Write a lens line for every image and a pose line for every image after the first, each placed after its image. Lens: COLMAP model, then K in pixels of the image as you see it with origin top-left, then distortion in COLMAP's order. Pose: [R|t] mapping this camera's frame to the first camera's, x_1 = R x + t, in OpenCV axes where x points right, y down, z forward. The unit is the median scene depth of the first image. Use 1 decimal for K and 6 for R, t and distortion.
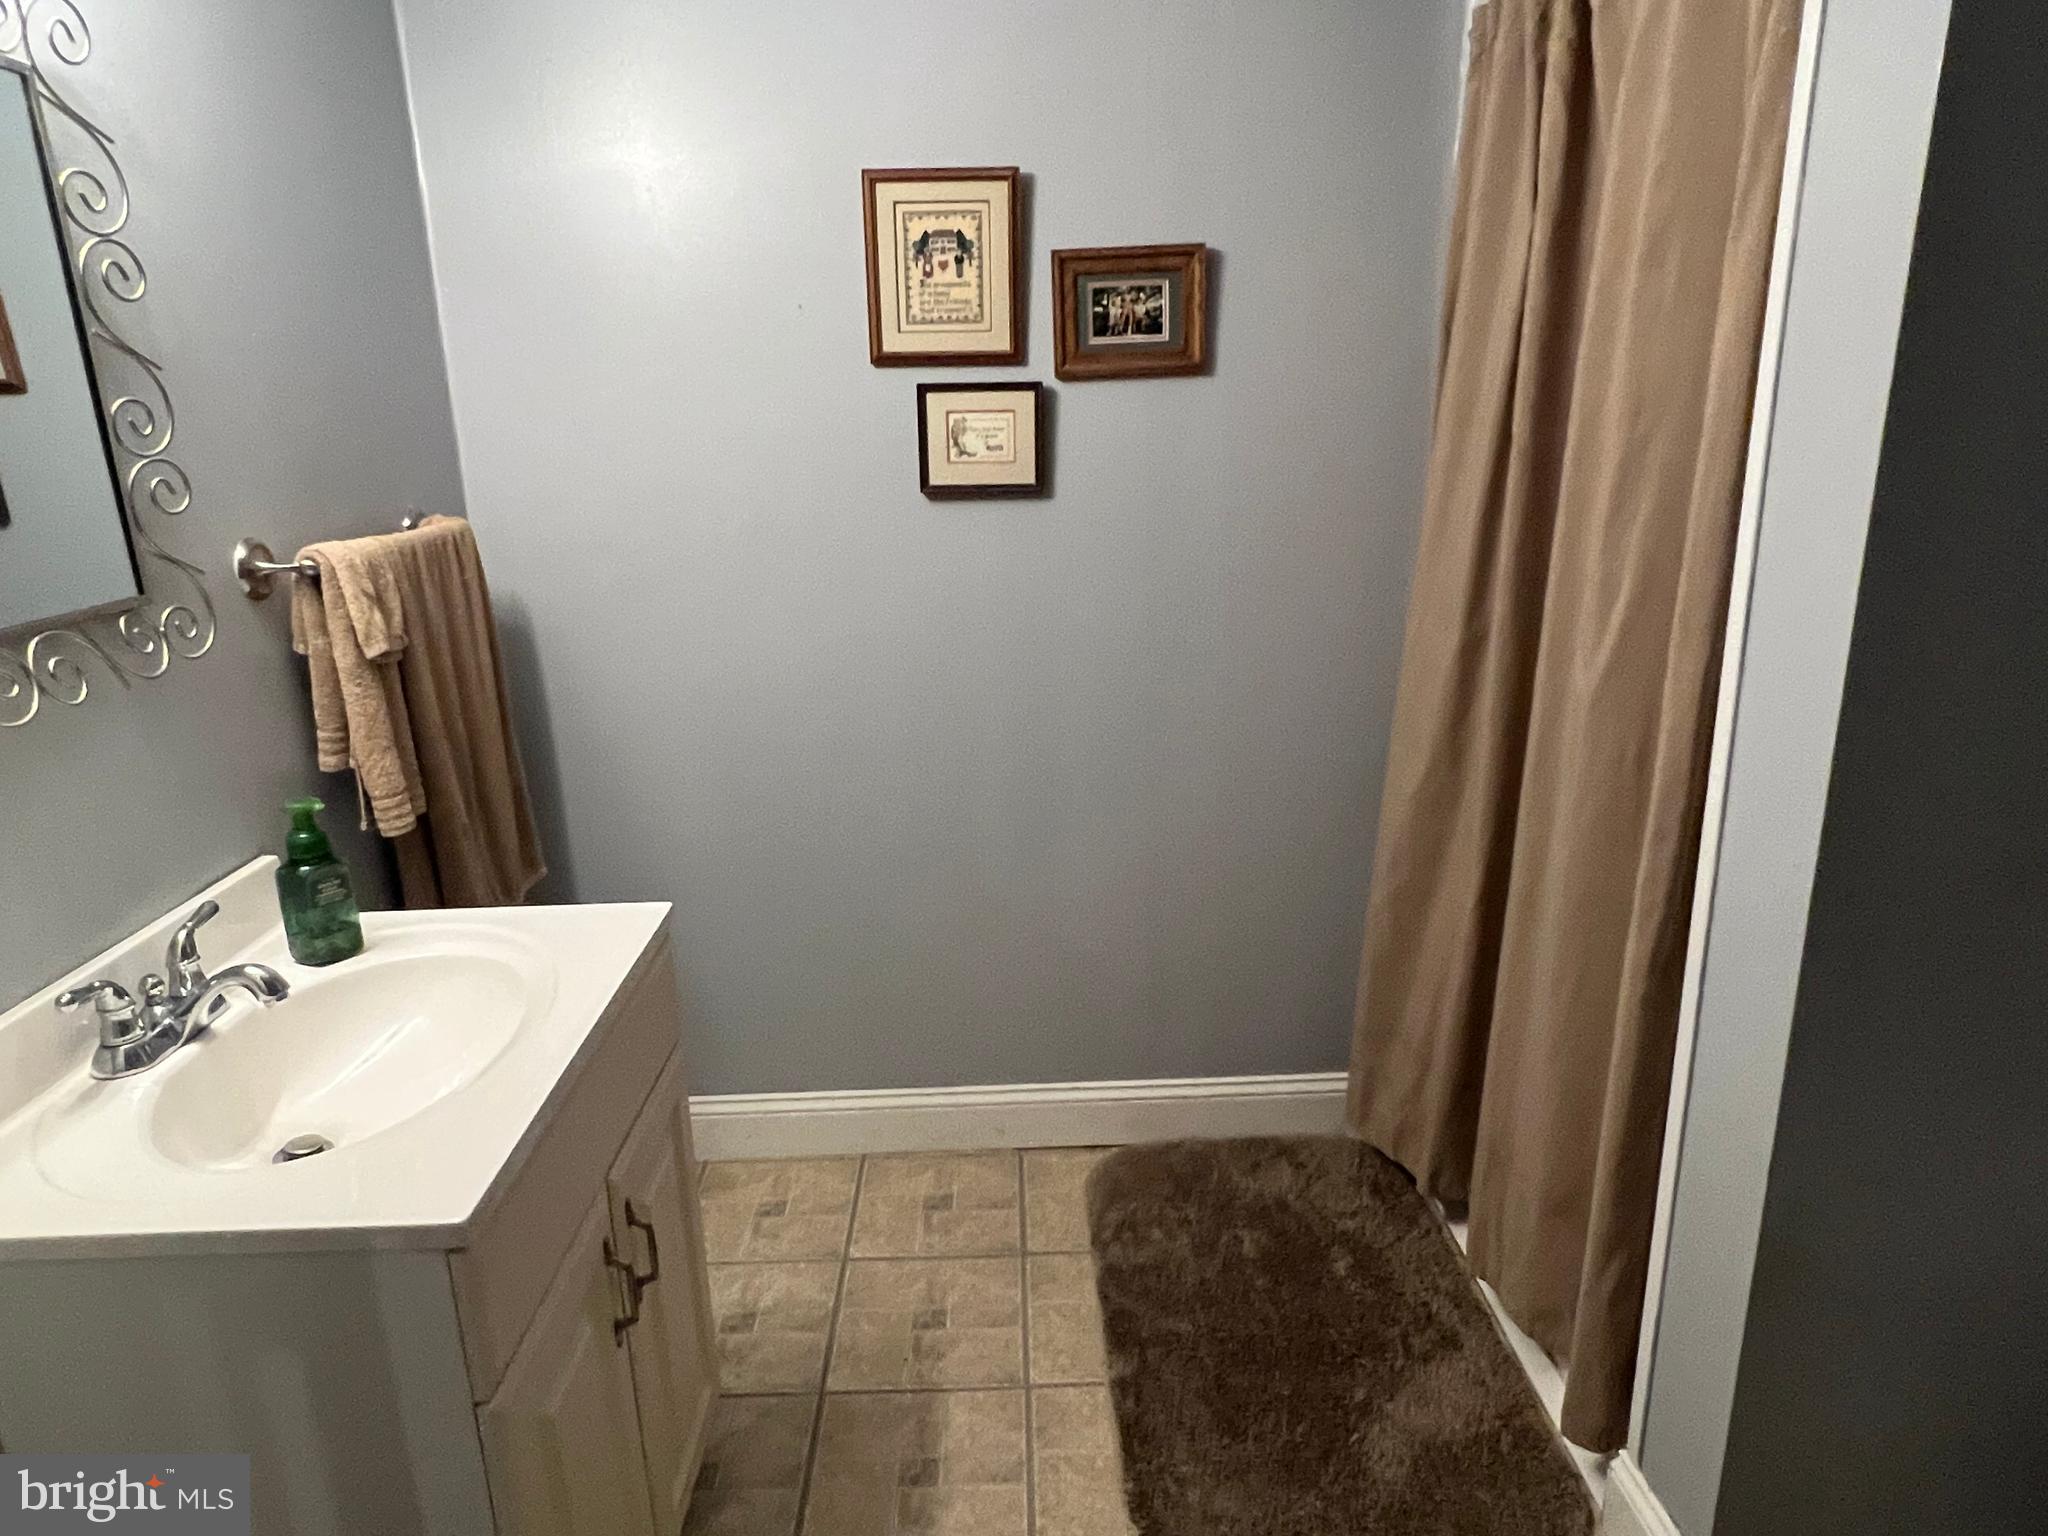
lens RADIAL K [[1270.5, 0, 1014.6], [0, 1270.5, 769.0], [0, 0, 1]] dist [-0.005246, -0.002021]
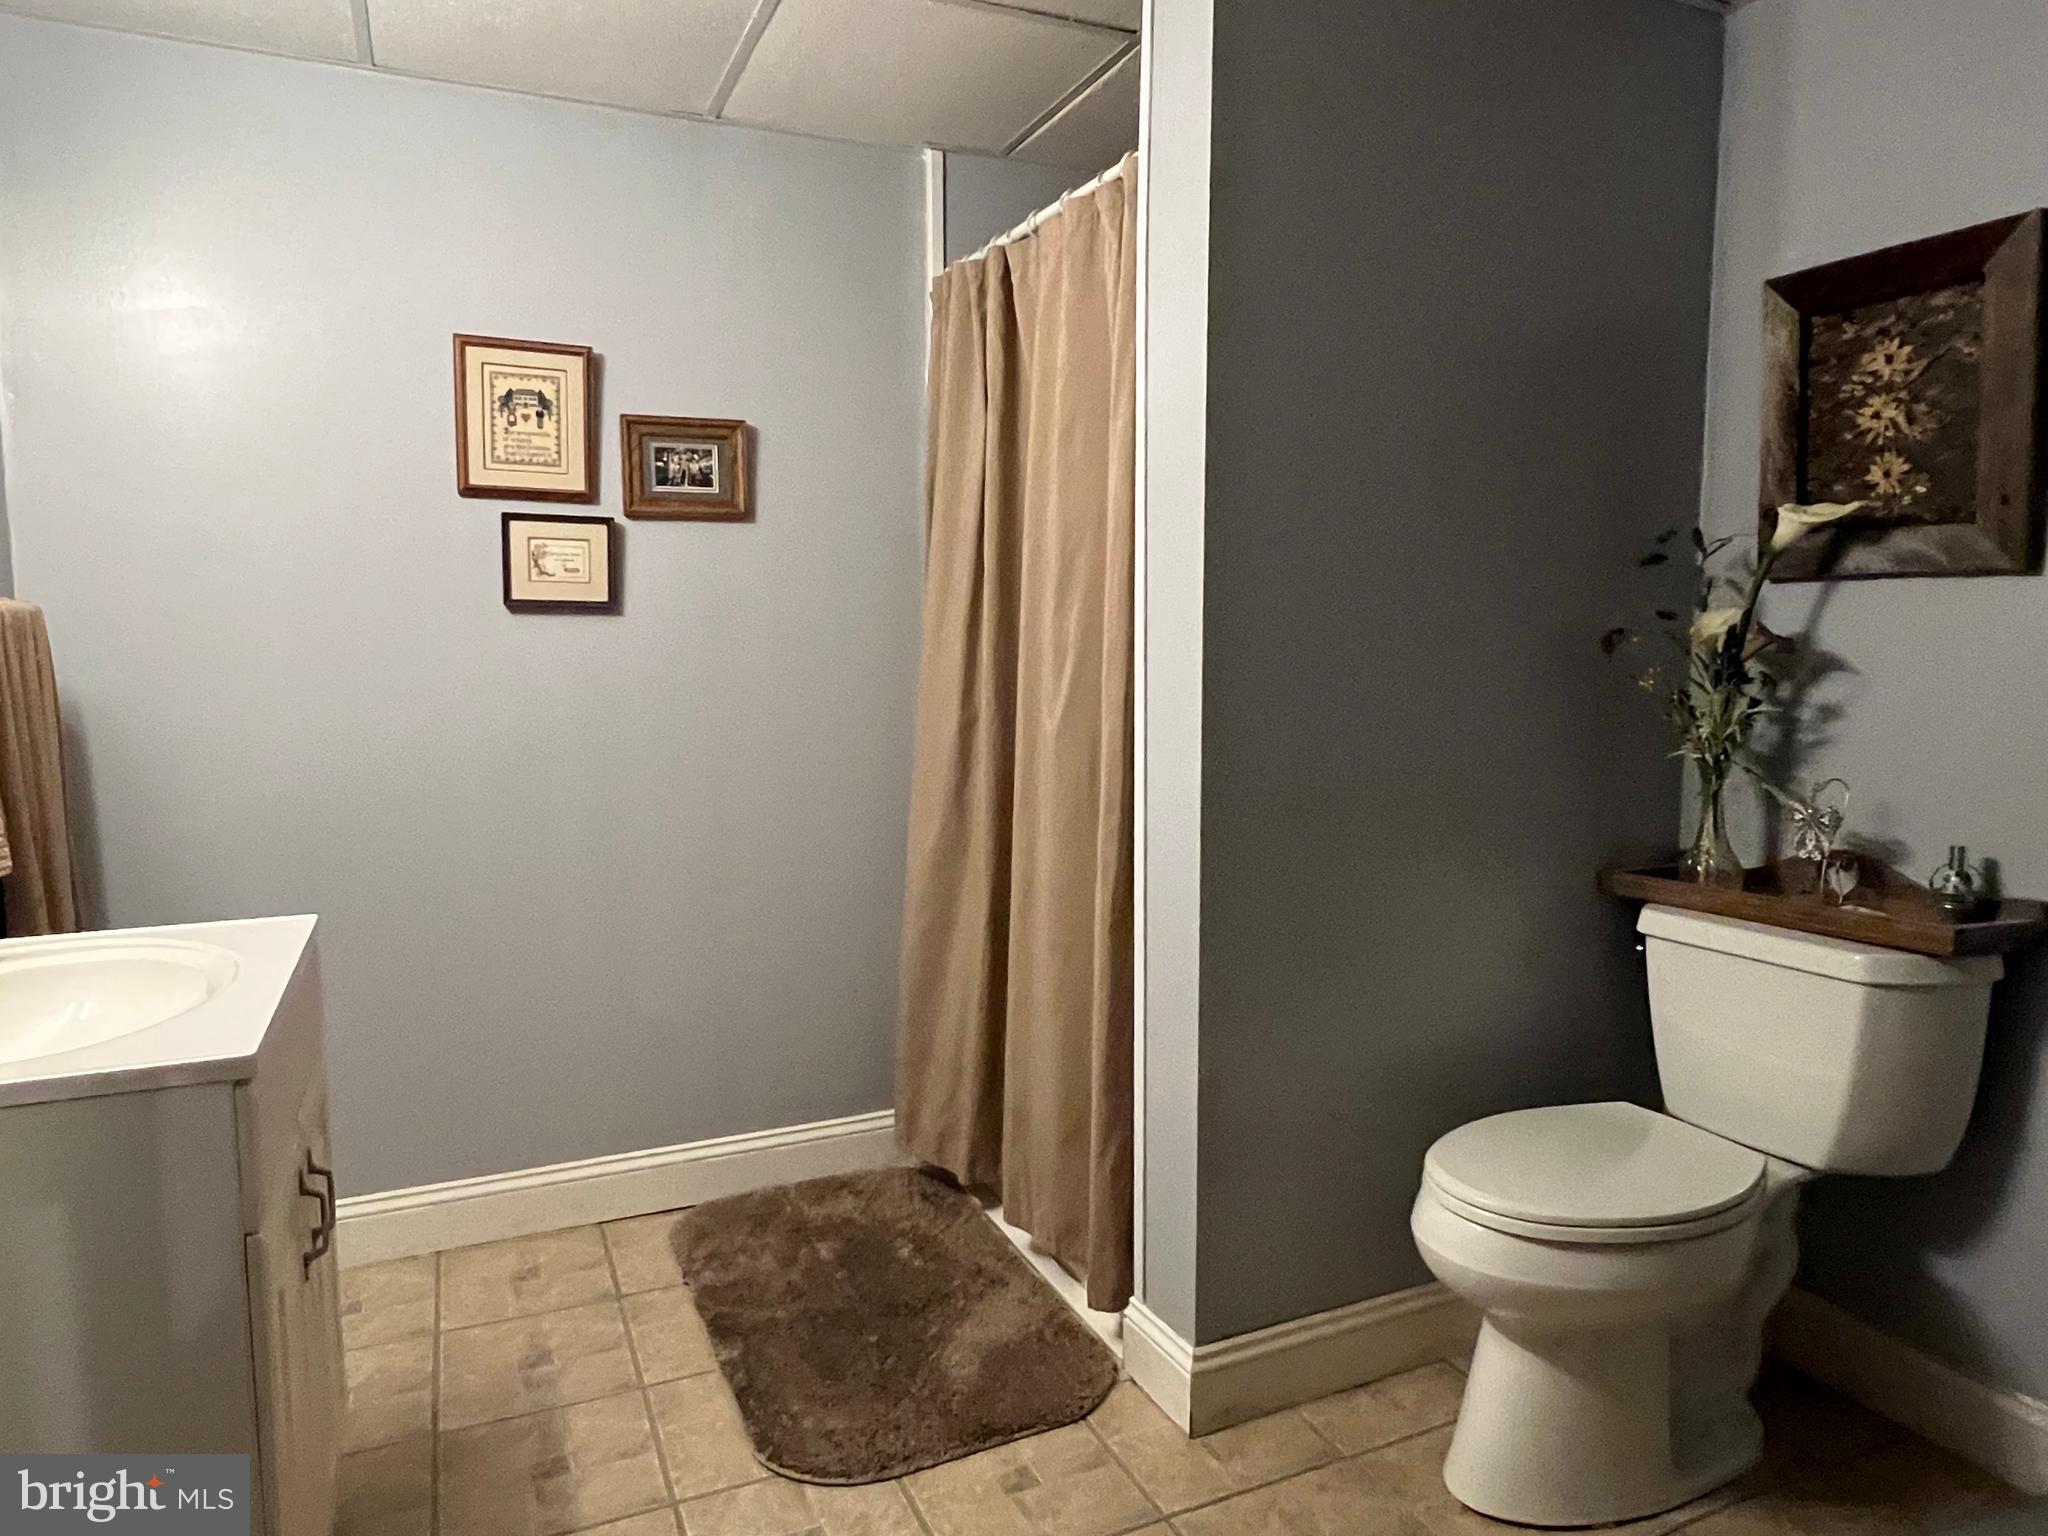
lens RADIAL K [[1270.5, 0, 1014.6], [0, 1270.5, 769.0], [0, 0, 1]] dist [-0.005246, -0.002021]
pose [[0.917298, -0.014824, 0.397925, -0.112694], [0.087932, 0.982179, -0.166111, 0.162213], [-0.388371, 0.187364, 0.902254, -0.186004]]
